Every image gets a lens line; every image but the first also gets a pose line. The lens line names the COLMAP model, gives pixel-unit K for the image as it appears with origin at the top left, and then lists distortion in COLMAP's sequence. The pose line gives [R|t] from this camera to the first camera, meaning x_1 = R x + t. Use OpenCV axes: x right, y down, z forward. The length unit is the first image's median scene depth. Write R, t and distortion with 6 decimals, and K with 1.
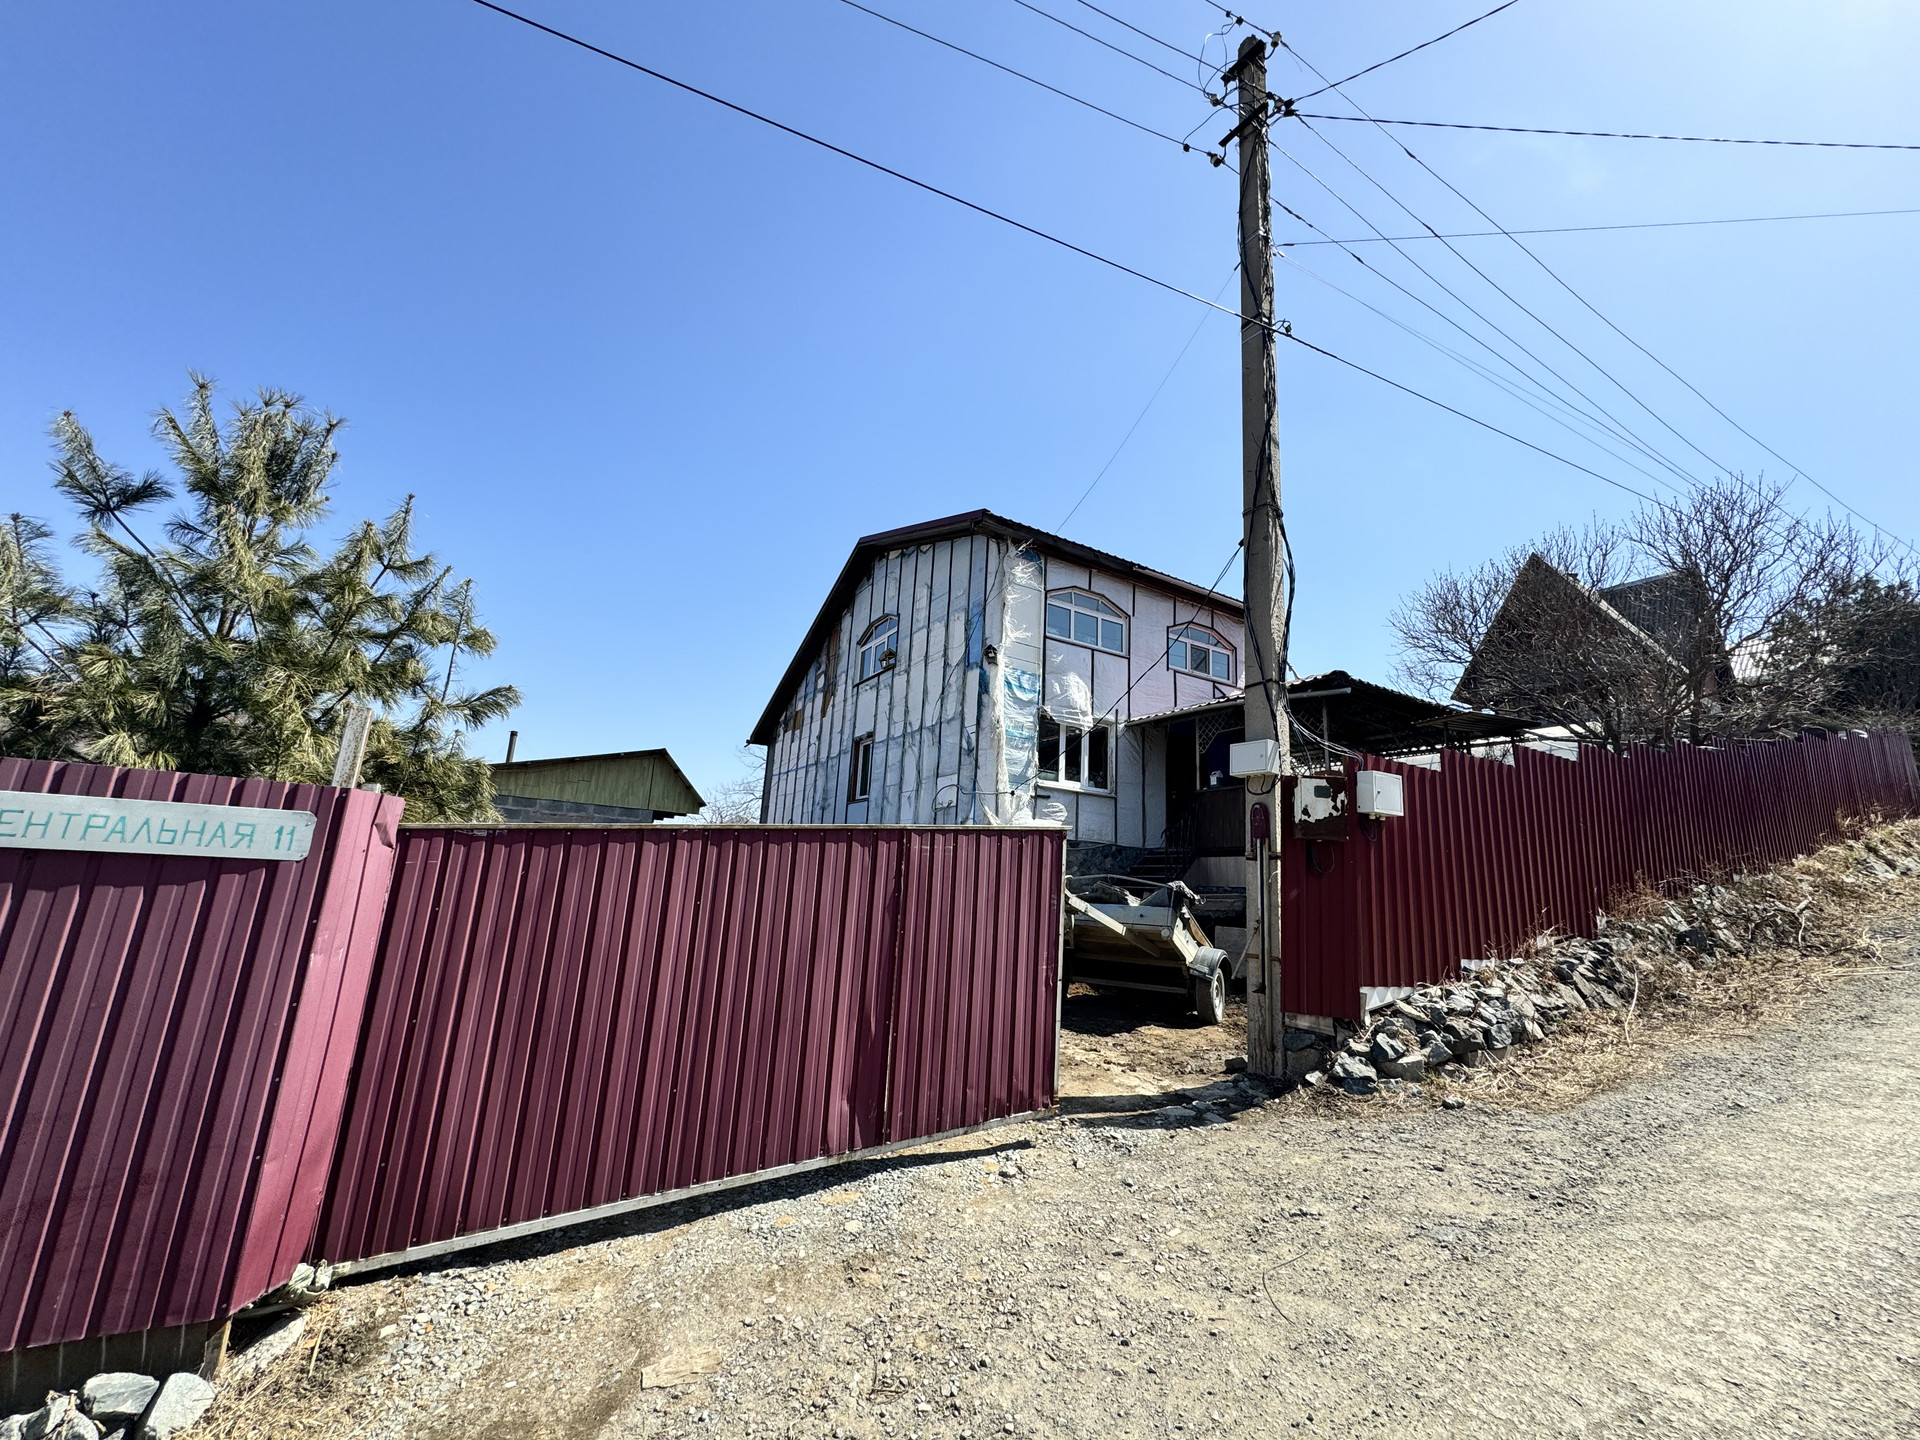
lens RADIAL K [[764.9, 0, 961.0], [0, 764.9, 717.8], [0, 0, 1]] dist [-0.002668, 0.000323]
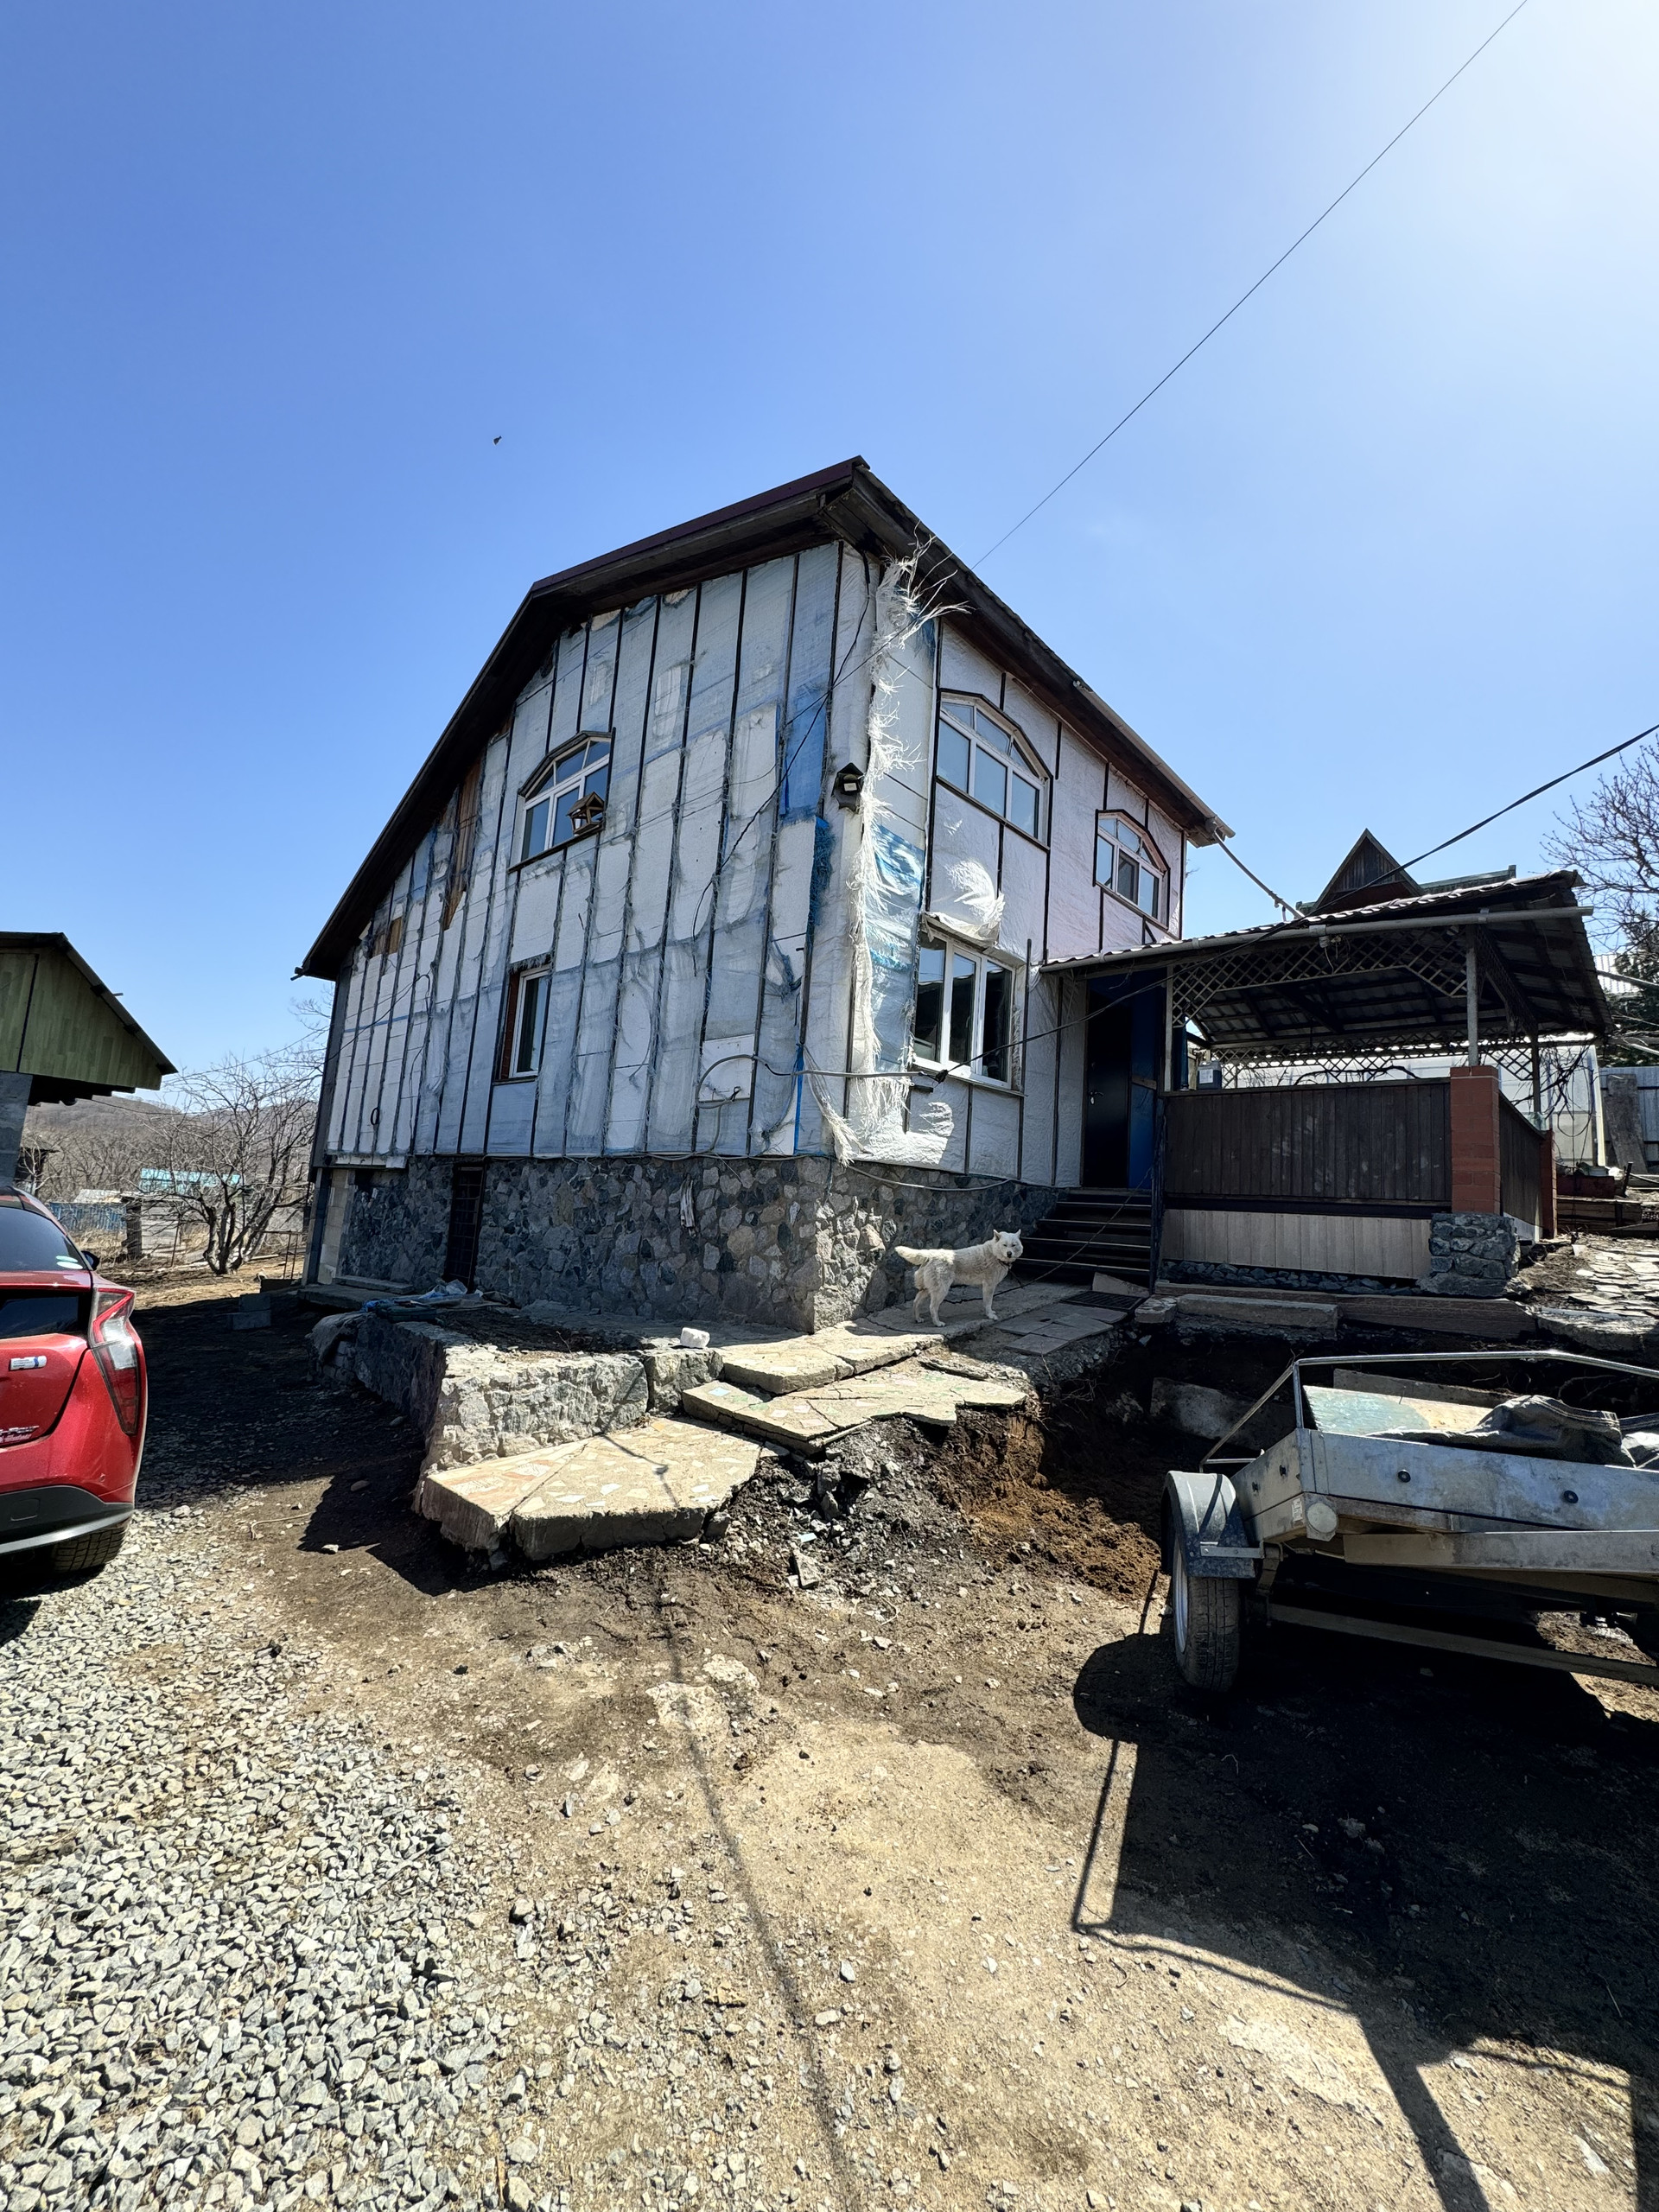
lens RADIAL K [[881.2, 0, 829.5], [0, 881.2, 1106.0], [0, 0, 1]] dist [-0.002668, 0.000323]
pose [[0.965392, 0.045542, 0.256796, -0.092909], [-0.074897, 0.991572, 0.105712, 0.051378], [-0.249817, -0.121287, 0.960667, 0.404571]]
